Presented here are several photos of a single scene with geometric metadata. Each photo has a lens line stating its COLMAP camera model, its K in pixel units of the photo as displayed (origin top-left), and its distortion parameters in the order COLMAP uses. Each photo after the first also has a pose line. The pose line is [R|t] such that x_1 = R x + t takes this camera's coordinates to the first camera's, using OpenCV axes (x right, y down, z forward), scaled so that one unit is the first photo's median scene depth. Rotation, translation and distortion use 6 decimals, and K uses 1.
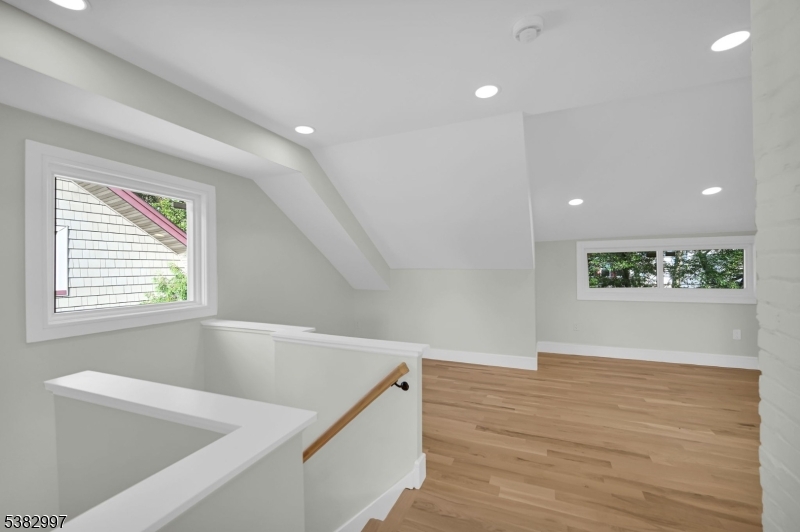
lens RADIAL K [[329.1, 0, 391.3], [0, 329.1, 263.6], [0, 0, 1]] dist [-0.001118, -0.000389]
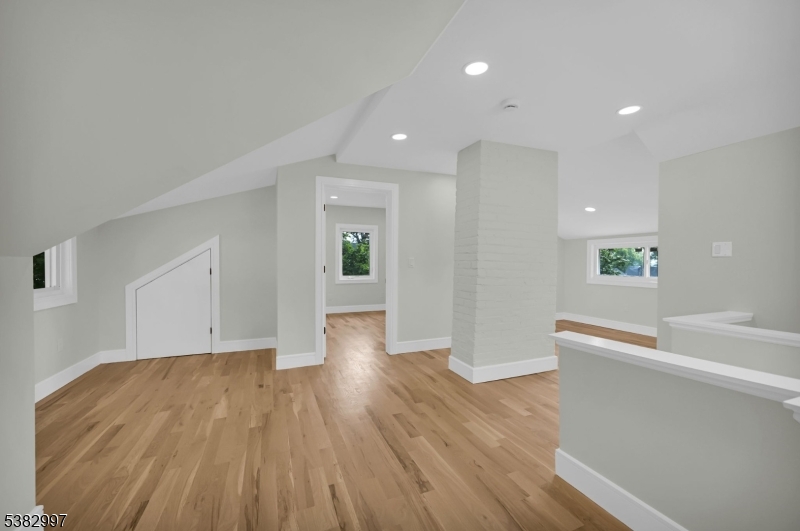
lens RADIAL K [[316.1, 0, 400.9], [0, 316.1, 264.3], [0, 0, 1]] dist [-0.000809, -0.000221]
pose [[-0.737851, 0.014348, 0.674811, -0.168335], [0.001371, 0.999804, -0.019759, 0.051748], [-0.674962, -0.013654, -0.737726, 1.769085]]
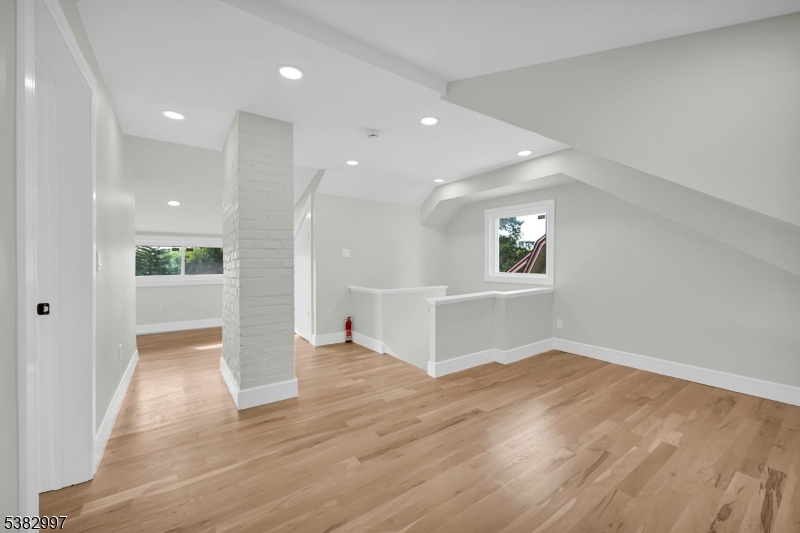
lens RADIAL K [[316.1, 0, 400.9], [0, 316.1, 265.3], [0, 0, 1]] dist [-0.000809, -0.000221]
pose [[-0.501272, 0.027785, -0.864844, 1.421212], [0.026800, 0.999503, 0.016578, 0.028677], [0.864875, -0.014868, -0.501767, 1.493918]]
